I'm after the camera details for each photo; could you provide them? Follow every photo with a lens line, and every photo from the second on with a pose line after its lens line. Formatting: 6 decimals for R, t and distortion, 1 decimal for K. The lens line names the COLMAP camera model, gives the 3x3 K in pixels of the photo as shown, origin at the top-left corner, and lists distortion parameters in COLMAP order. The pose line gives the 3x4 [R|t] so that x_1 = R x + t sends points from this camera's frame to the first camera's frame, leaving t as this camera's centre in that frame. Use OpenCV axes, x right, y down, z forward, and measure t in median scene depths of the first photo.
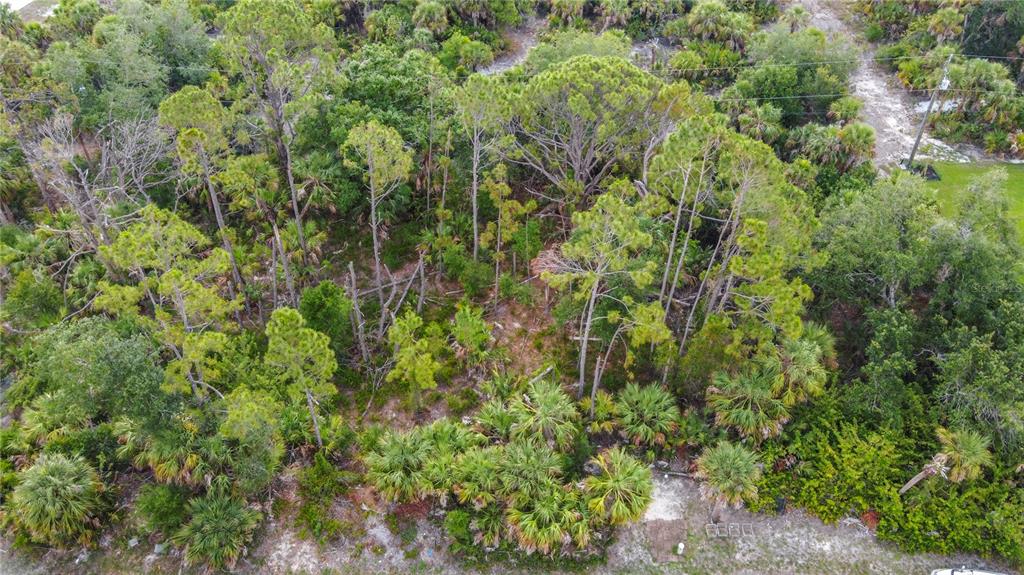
lens RADIAL K [[819.4, 0, 510.9], [0, 819.4, 285.5], [0, 0, 1]] dist [-0.008321, 0.032678]
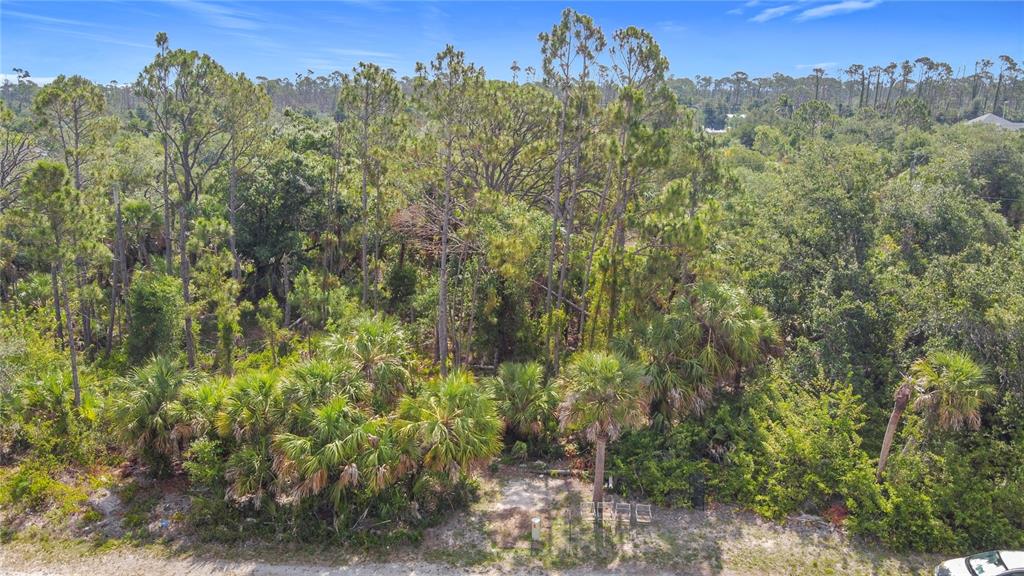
lens RADIAL K [[819.4, 0, 512.3], [0, 819.4, 271.1], [0, 0, 1]] dist [-0.008321, 0.032678]
pose [[0.996829, 0.028999, -0.074104, 0.215579], [-0.061286, 0.873769, -0.482465, 0.427681], [0.050759, 0.485476, 0.872775, 0.312939]]
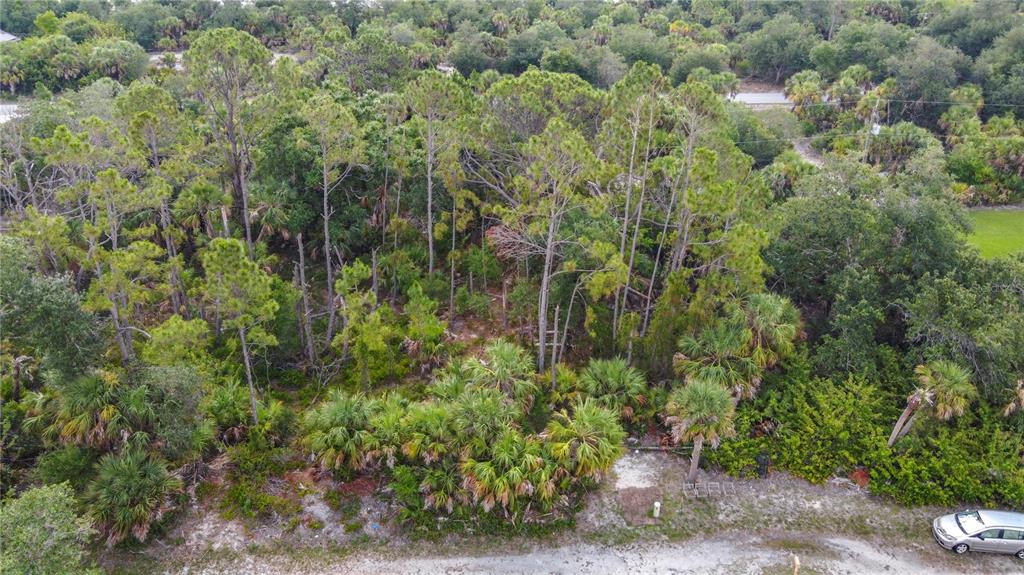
lens RADIAL K [[819.4, 0, 514.2], [0, 819.4, 268.5], [0, 0, 1]] dist [-0.008321, 0.032678]
pose [[0.998787, -0.014353, 0.047098, 0.012641], [0.026689, 0.961665, -0.272925, 0.288412], [-0.041375, 0.273851, 0.960882, 0.070915]]
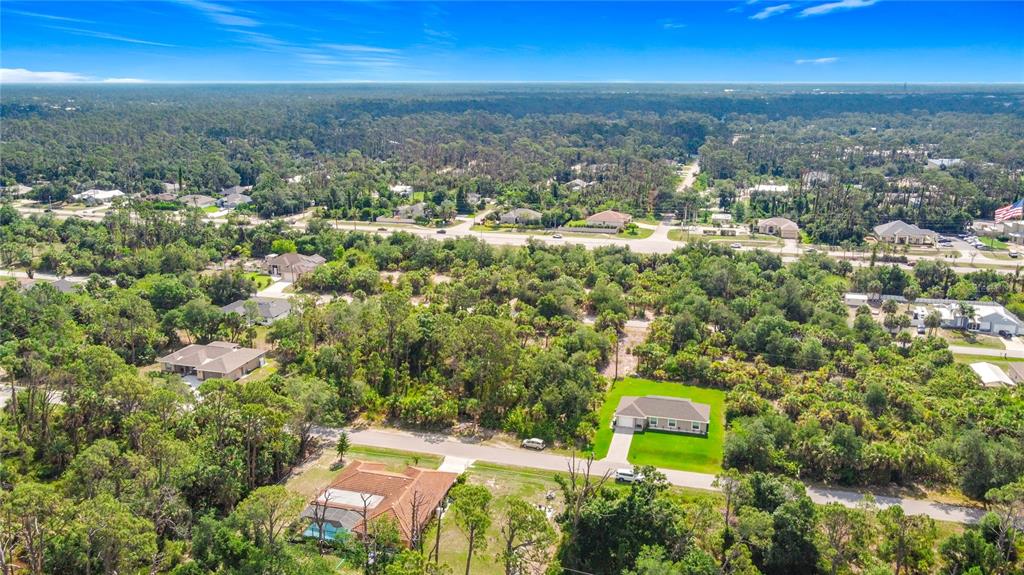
lens RADIAL K [[819.4, 0, 507.4], [0, 819.4, 260.7], [0, 0, 1]] dist [-0.008321, 0.032678]
pose [[0.970351, 0.072281, -0.230640, 1.096818], [-0.174376, 0.870127, -0.460947, 1.208219], [0.167369, 0.487498, 0.856933, -2.242093]]
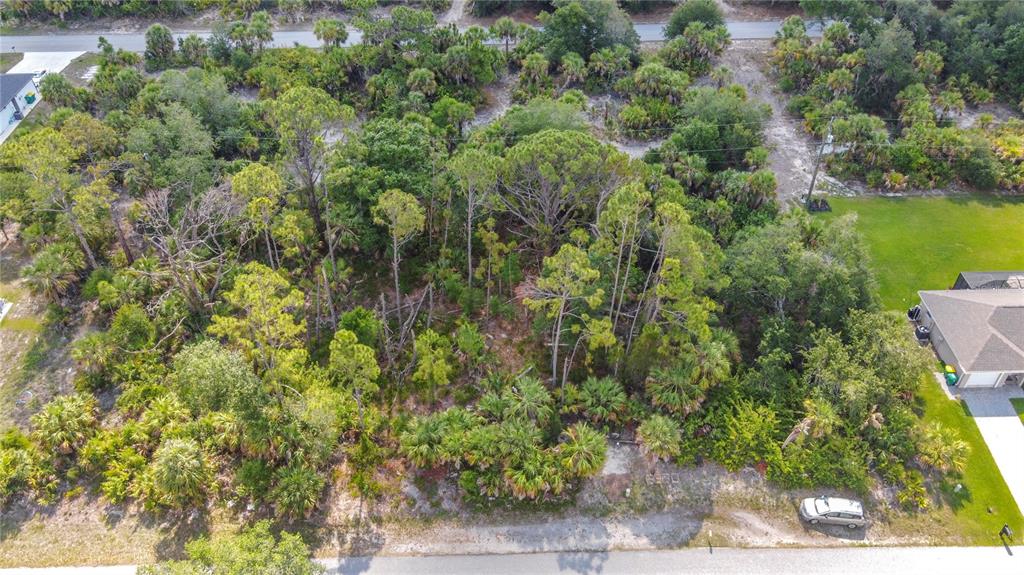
lens RADIAL K [[819.4, 0, 516.1], [0, 819.4, 284.0], [0, 0, 1]] dist [-0.008321, 0.032678]
pose [[0.998838, -0.026813, 0.040044, -0.028778], [0.027130, 0.999604, -0.007406, -0.029011], [-0.039829, 0.008484, 0.999170, -0.371666]]
